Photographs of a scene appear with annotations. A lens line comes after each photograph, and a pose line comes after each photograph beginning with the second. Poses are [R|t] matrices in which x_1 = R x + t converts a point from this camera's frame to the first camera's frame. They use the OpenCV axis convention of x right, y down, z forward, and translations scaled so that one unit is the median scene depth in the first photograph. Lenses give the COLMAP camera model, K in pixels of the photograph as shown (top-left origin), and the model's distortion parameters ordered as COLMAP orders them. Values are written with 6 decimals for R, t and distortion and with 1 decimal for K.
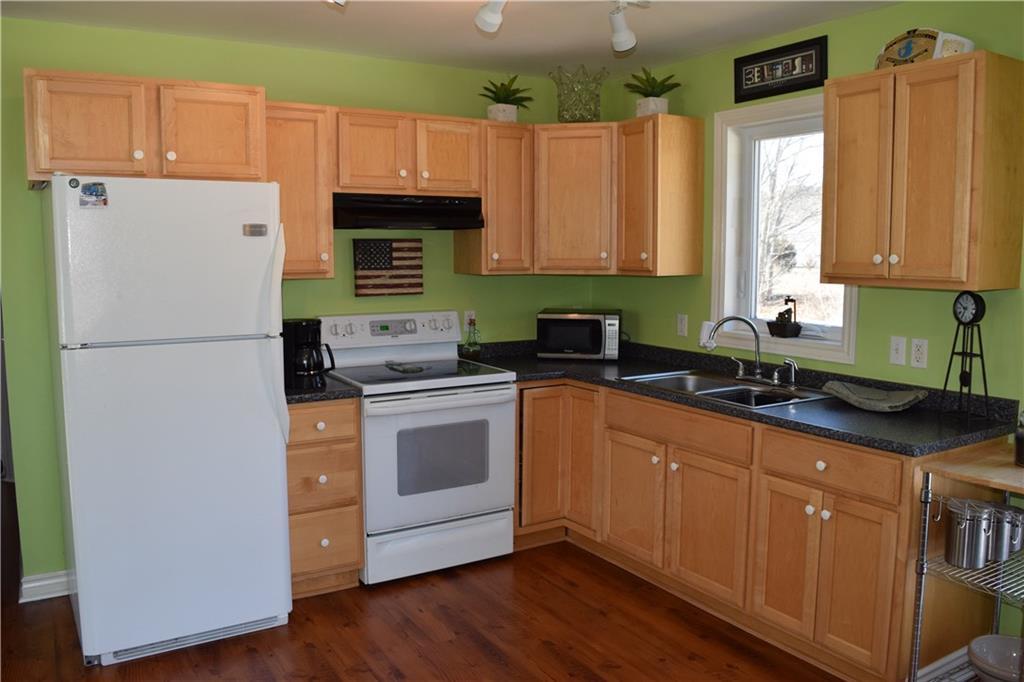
lens RADIAL K [[813.1, 0, 512.0], [0, 813.1, 341.0], [0, 0, 1]] dist [-0.081909, 0.002439]
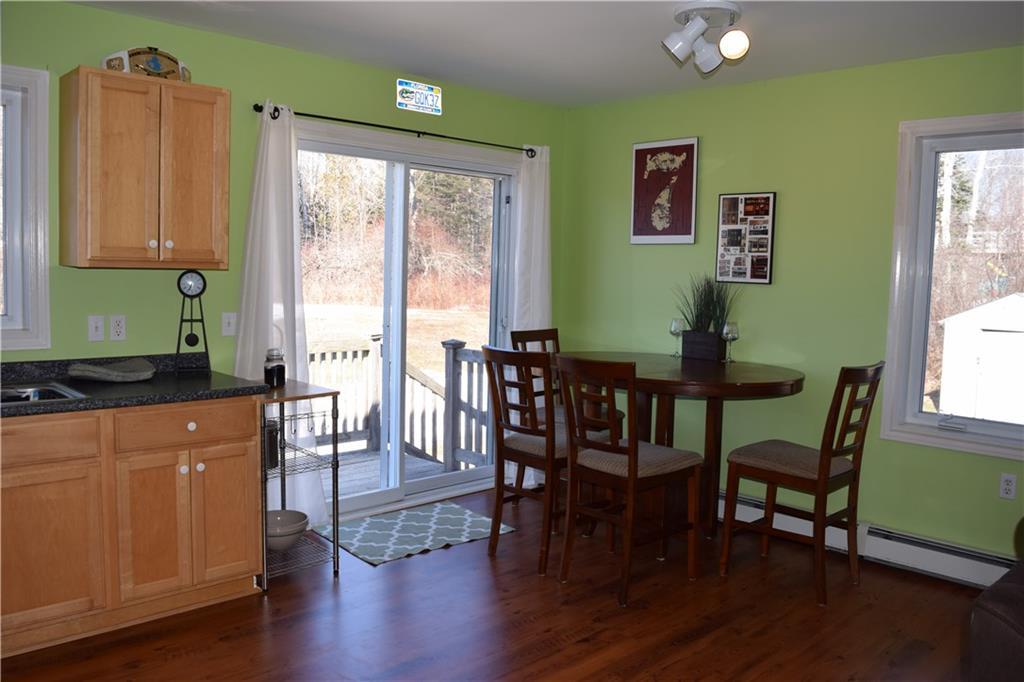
lens RADIAL K [[813.1, 0, 512.0], [0, 813.1, 341.0], [0, 0, 1]] dist [-0.081909, 0.002439]
pose [[-0.214675, -0.088268, 0.972689, -1.980933], [0.084338, 0.990513, 0.108499, -0.117437], [-0.973037, 0.105327, -0.205194, 1.935498]]
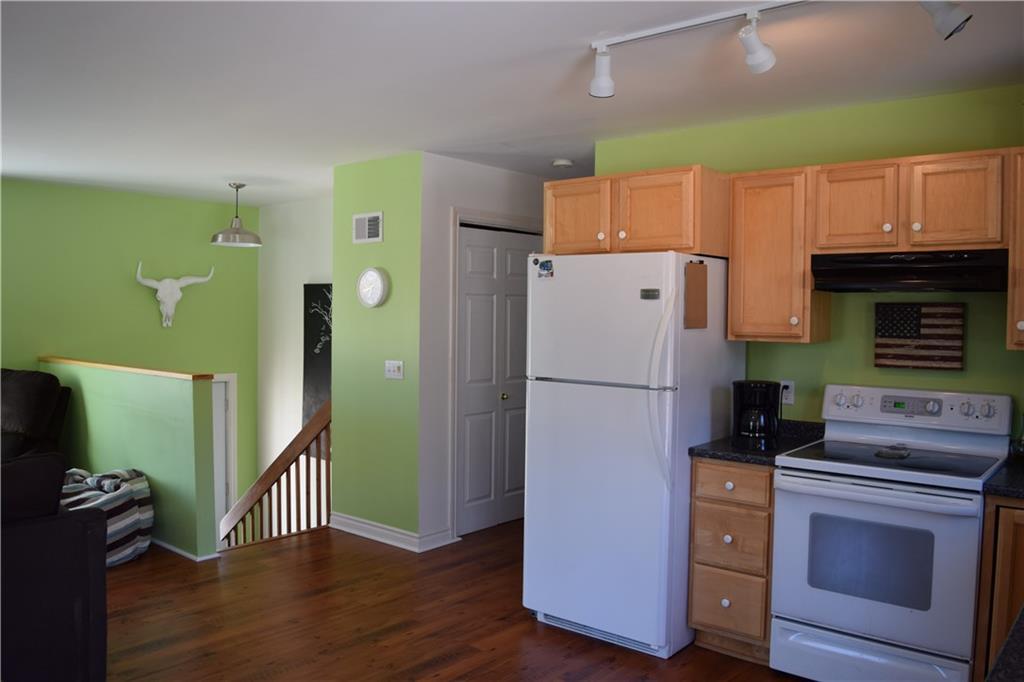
lens RADIAL K [[813.1, 0, 512.0], [0, 813.1, 341.0], [0, 0, 1]] dist [-0.081909, 0.002439]
pose [[0.314670, 0.037920, -0.948444, 0.528597], [-0.117896, 0.993026, 0.000588, -0.036462], [0.941851, 0.111633, 0.316946, 0.339978]]
